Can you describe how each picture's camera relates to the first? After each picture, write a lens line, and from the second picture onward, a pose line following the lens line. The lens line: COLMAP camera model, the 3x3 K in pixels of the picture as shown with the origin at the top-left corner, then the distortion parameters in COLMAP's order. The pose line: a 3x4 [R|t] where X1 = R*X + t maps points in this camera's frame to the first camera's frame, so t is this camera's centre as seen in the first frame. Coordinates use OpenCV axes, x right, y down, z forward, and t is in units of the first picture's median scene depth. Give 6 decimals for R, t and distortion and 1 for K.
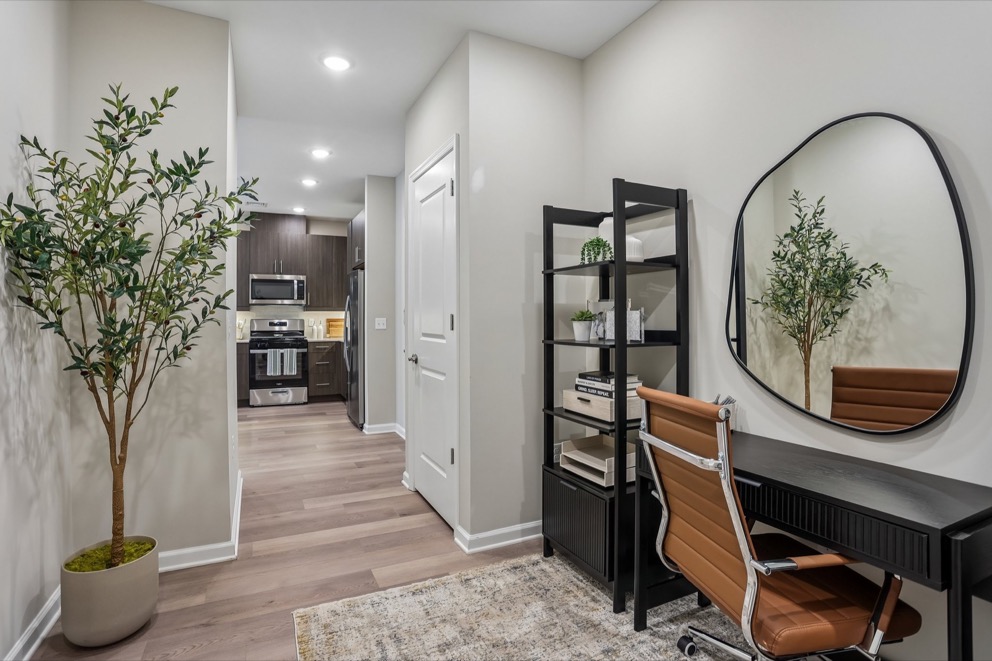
lens RADIAL K [[488.6, 0, 484.0], [0, 488.6, 317.6], [0, 0, 1]] dist [-0.073602, 0.035071]
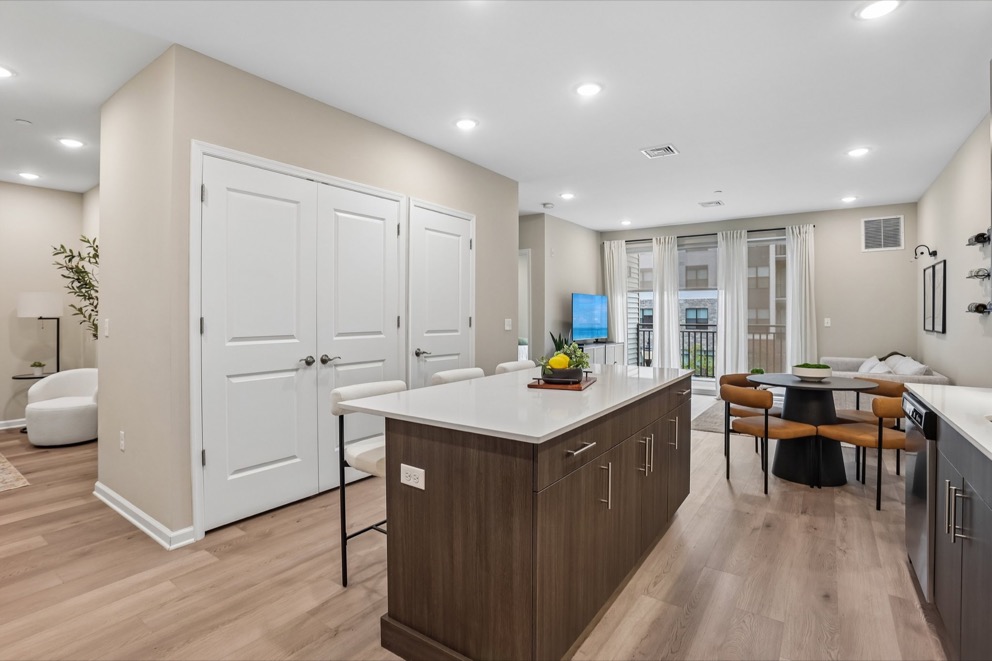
lens RADIAL K [[488.6, 0, 484.0], [0, 488.6, 317.6], [0, 0, 1]] dist [-0.073602, 0.035071]
pose [[-0.878642, 0.003550, -0.477467, -0.899778], [-0.000984, 0.999957, 0.009246, -0.029433], [0.477479, 0.008594, -0.878601, 2.846034]]
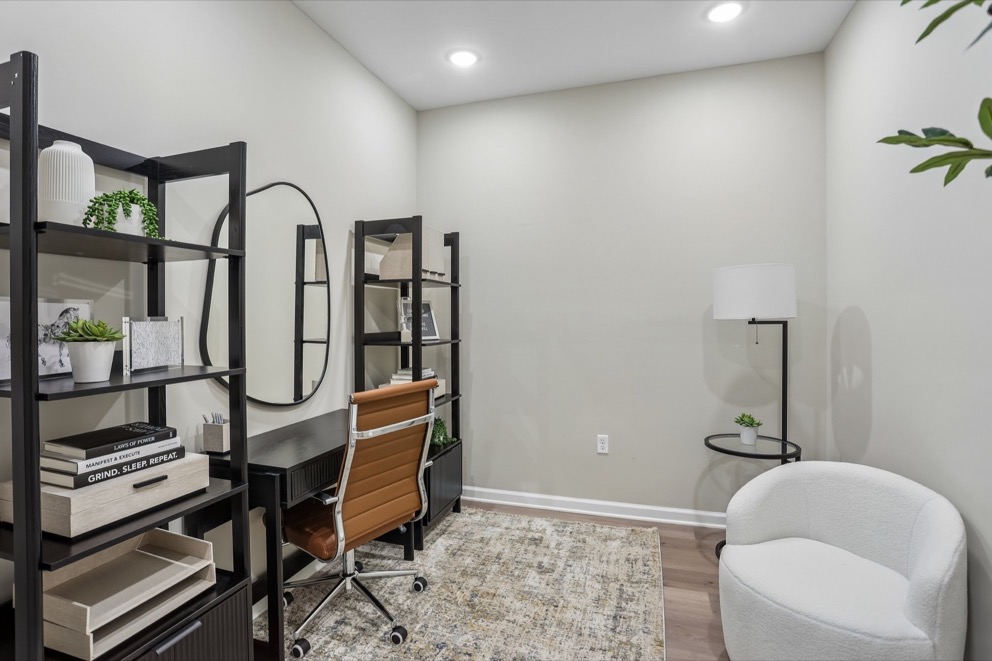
lens RADIAL K [[488.6, 0, 484.0], [0, 488.6, 317.6], [0, 0, 1]] dist [-0.073602, 0.035071]
pose [[-0.728329, 0.001696, 0.685225, -0.395449], [0.004100, 0.999990, 0.001882, -0.015808], [-0.685215, 0.004180, -0.728329, 1.016635]]
